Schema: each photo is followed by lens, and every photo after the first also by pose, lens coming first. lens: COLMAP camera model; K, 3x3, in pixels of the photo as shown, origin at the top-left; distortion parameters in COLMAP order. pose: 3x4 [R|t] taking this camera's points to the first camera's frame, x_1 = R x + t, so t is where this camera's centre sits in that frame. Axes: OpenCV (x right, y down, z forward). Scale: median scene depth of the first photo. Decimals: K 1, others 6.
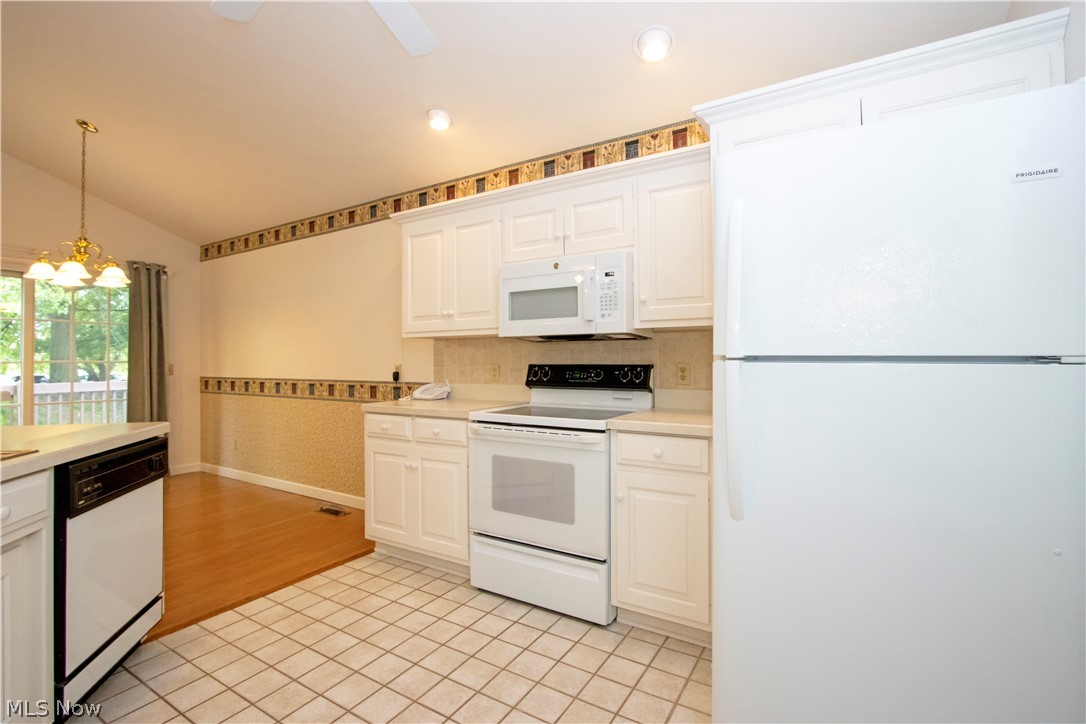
lens RADIAL K [[507.4, 0, 536.2], [0, 507.4, 357.4], [0, 0, 1]] dist [-0.005287, 0.002236]
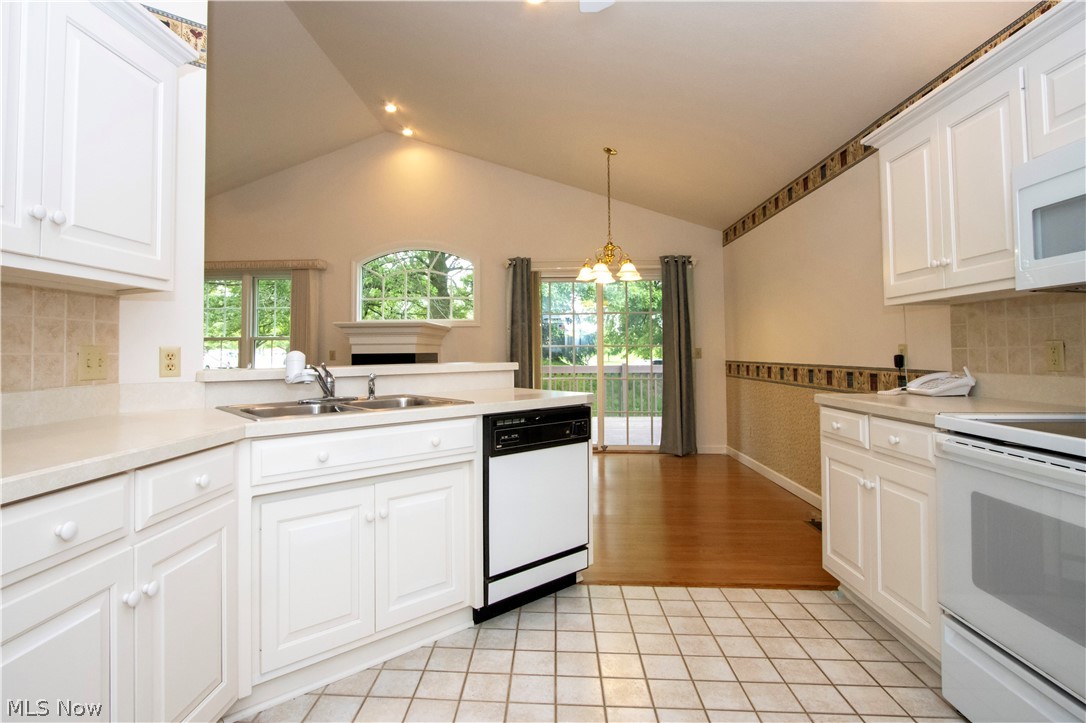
lens RADIAL K [[553.3, 0, 514.1], [0, 553.3, 338.3], [0, 0, 1]] dist [-0.004382, -0.001241]
pose [[0.468226, -0.019411, -0.883395, 0.175503], [0.007094, 0.999809, -0.018208, 0.017058], [0.883580, 0.002259, 0.468275, 0.173495]]
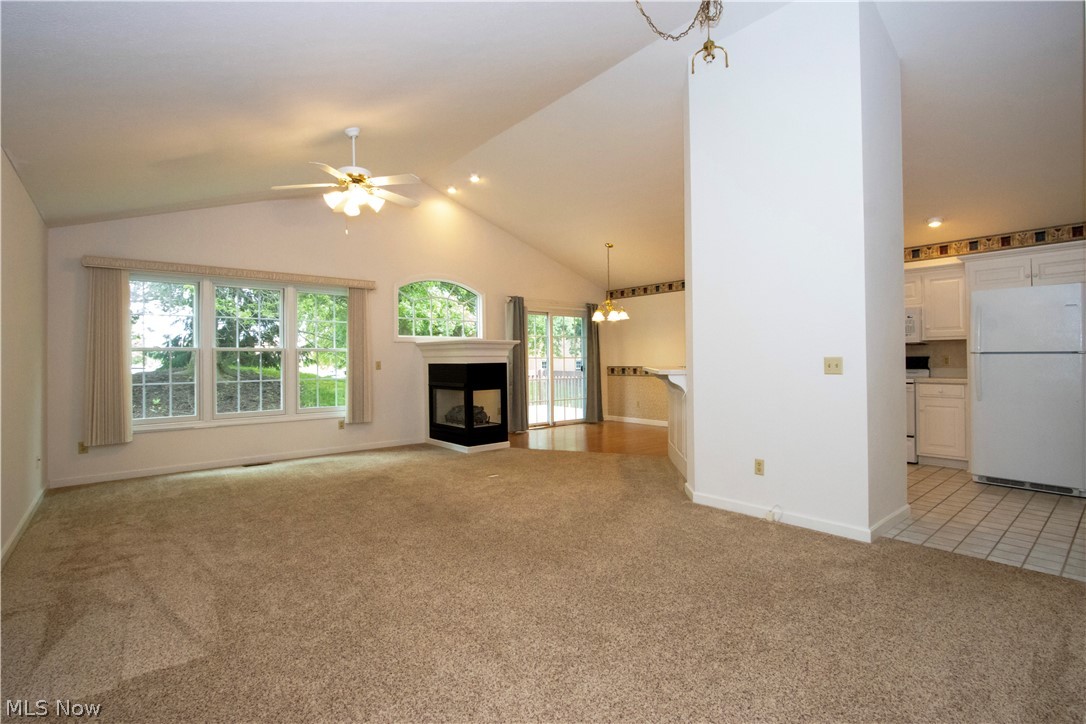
lens RADIAL K [[507.4, 0, 561.4], [0, 507.4, 355.7], [0, 0, 1]] dist [-0.005287, 0.002236]
pose [[0.957340, -0.004533, -0.288927, -0.482041], [0.004237, 0.999990, -0.001651, 0.006671], [0.288932, 0.000356, 0.957350, -1.124373]]
